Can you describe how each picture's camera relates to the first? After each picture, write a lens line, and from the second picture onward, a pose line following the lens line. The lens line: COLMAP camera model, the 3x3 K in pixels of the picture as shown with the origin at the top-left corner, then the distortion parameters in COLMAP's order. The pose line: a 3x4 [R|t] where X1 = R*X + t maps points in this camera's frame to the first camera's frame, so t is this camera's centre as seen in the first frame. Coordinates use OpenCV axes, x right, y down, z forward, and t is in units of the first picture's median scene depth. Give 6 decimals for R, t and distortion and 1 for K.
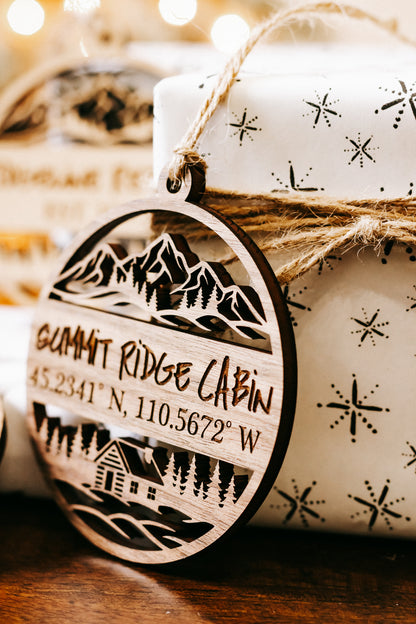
lens RADIAL K [[1678.8, 0, 208.0], [0, 1678.8, 312.1], [0, 0, 1]] dist [0.062311, -0.148532]
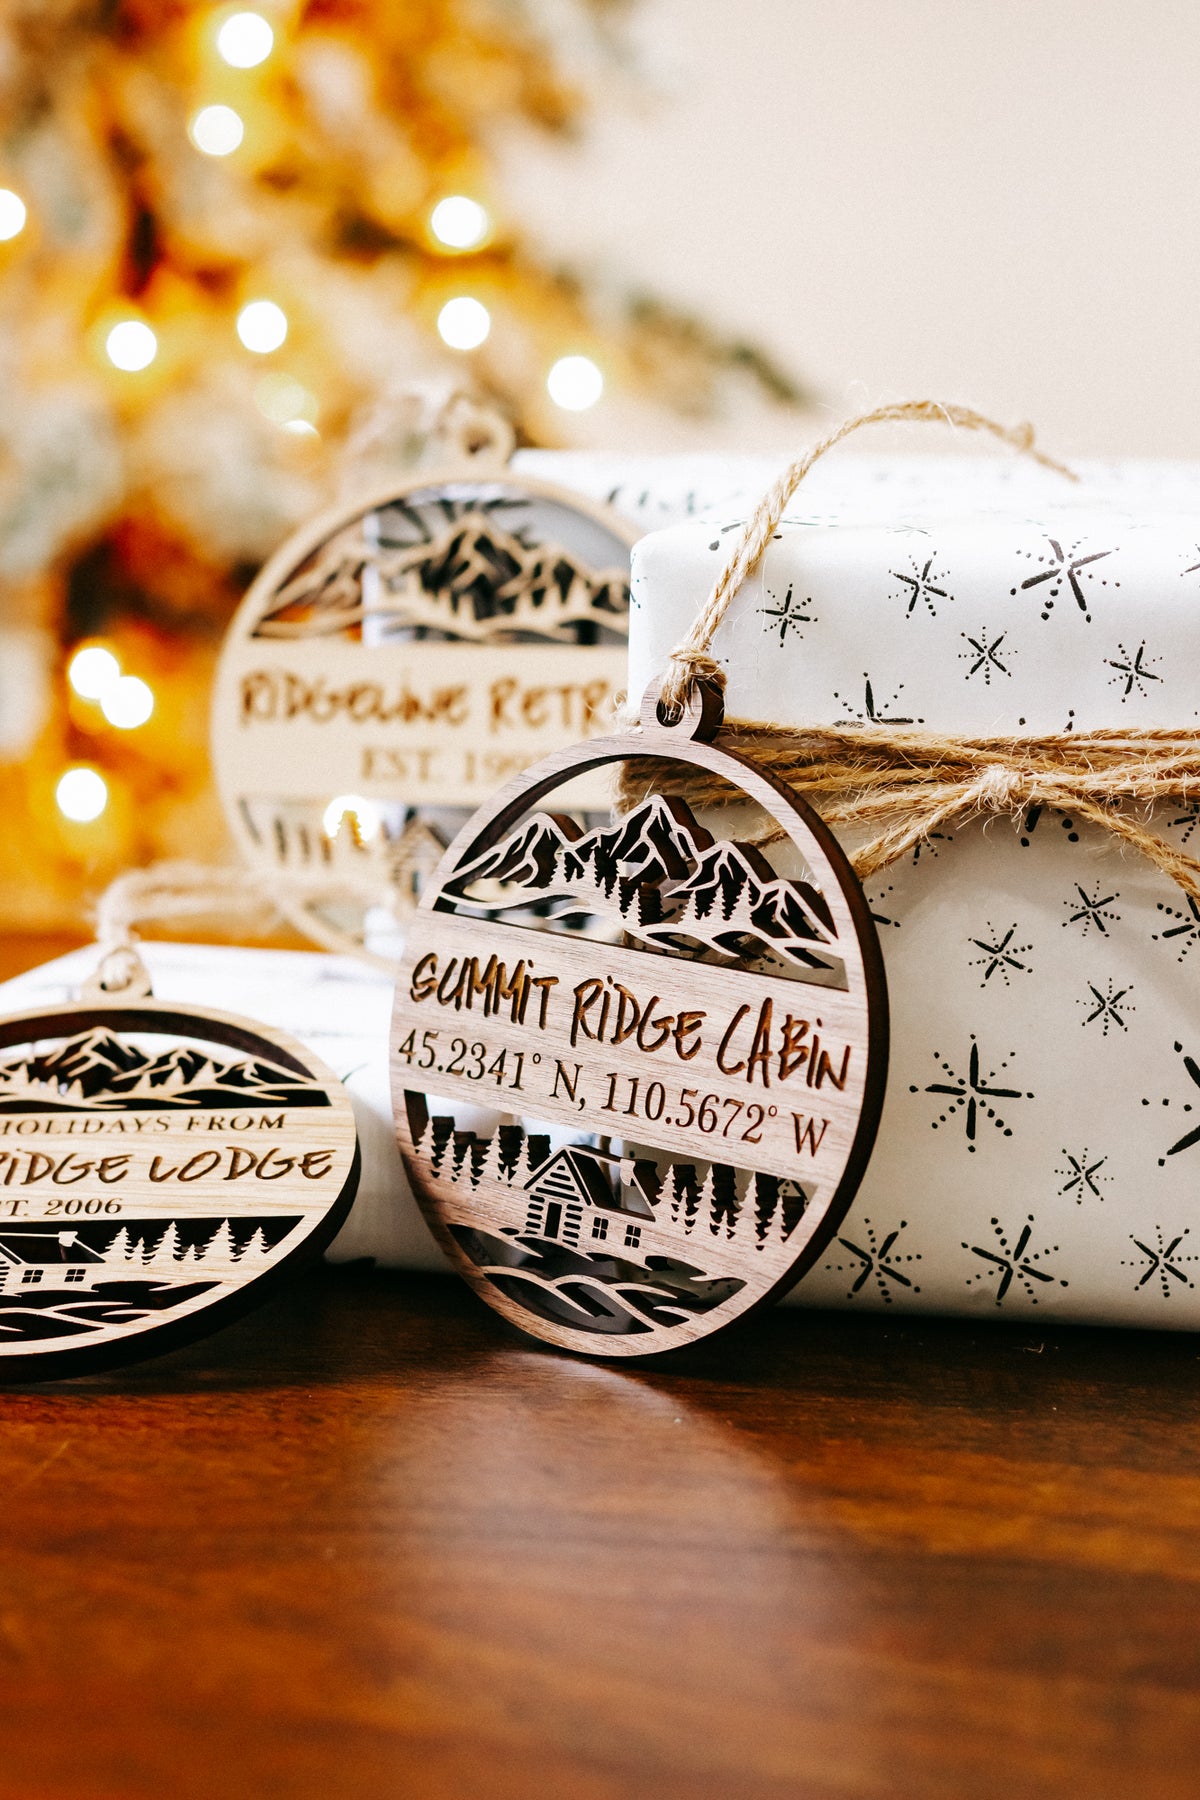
lens RADIAL K [[4842.6, 0, 600.0], [0, 4842.6, 900.2], [0, 0, 1]] dist [0.062311, -0.148532]
pose [[0.998377, 0.001578, 0.056923, -0.141827], [0.000685, 0.999211, -0.039710, 0.057845], [-0.056941, 0.039684, 0.997589, -0.694917]]
